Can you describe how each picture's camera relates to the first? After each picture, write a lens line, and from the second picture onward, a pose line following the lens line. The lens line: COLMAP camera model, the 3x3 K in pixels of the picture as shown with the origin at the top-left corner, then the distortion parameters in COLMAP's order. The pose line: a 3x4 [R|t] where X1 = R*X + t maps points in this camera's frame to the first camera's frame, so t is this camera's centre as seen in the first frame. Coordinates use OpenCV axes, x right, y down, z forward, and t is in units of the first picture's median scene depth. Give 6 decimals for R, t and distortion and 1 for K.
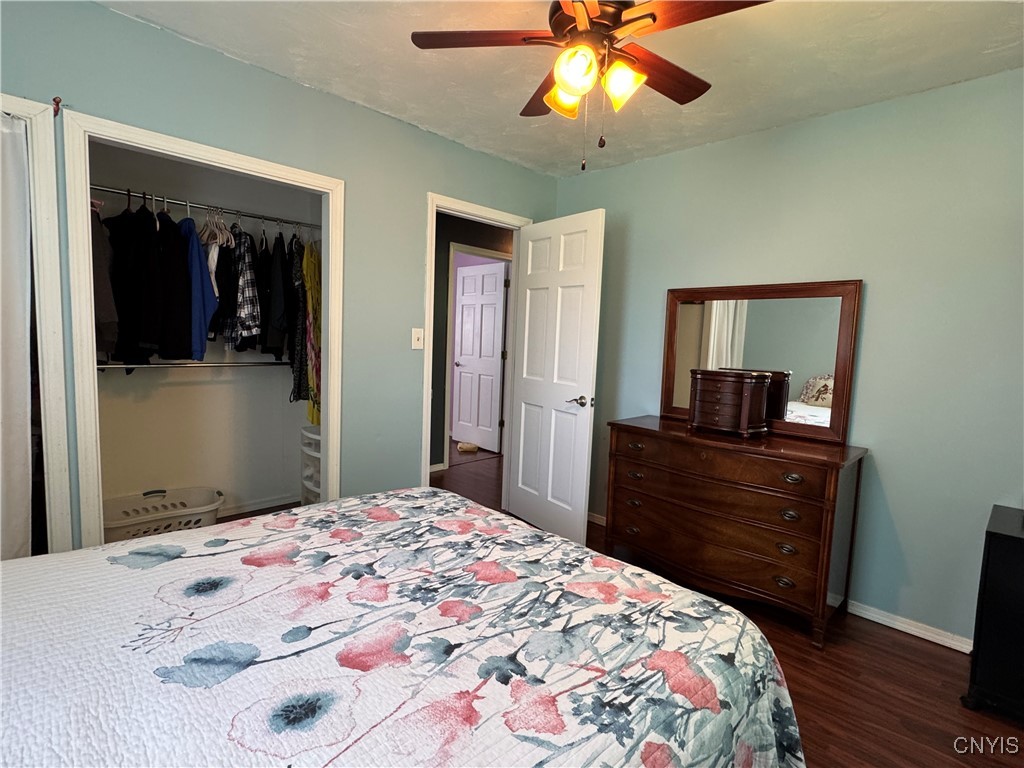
lens RADIAL K [[505.3, 0, 509.8], [0, 505.3, 383.3], [0, 0, 1]] dist [-0.002851, 0.000118]
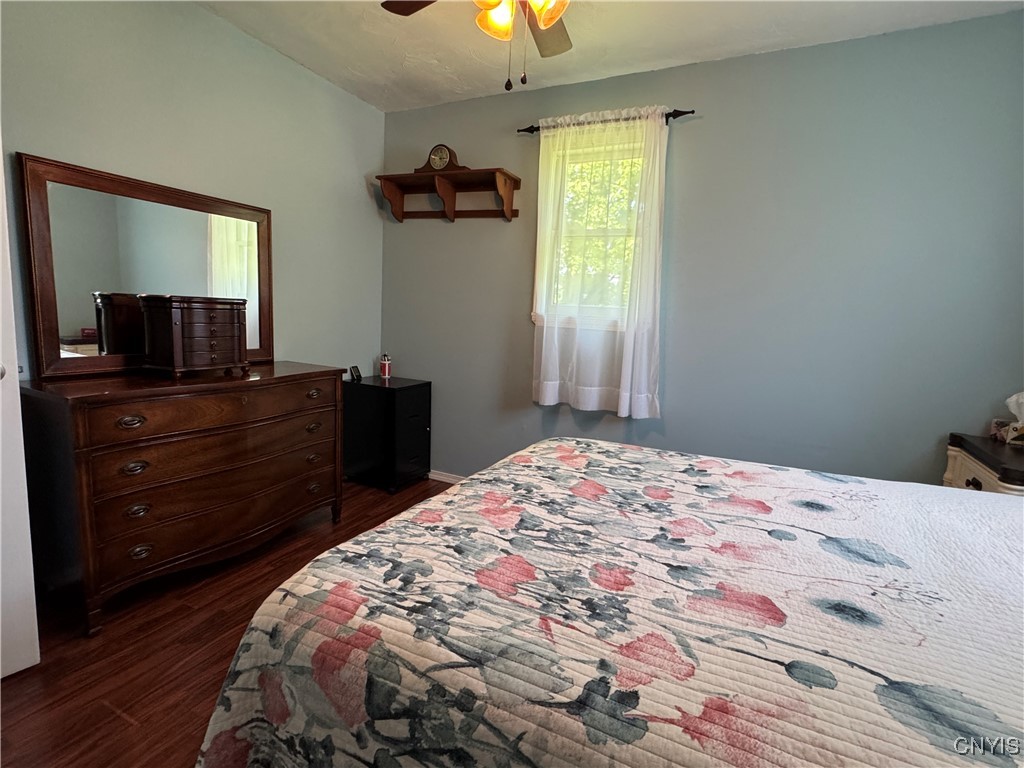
lens RADIAL K [[505.3, 0, 509.9], [0, 505.3, 383.2], [0, 0, 1]] dist [-0.002851, 0.000118]
pose [[-0.342543, -0.179701, 0.922156, -0.948398], [0.026890, 0.979260, 0.200817, -0.070892], [-0.939117, 0.093585, -0.330606, 1.517213]]
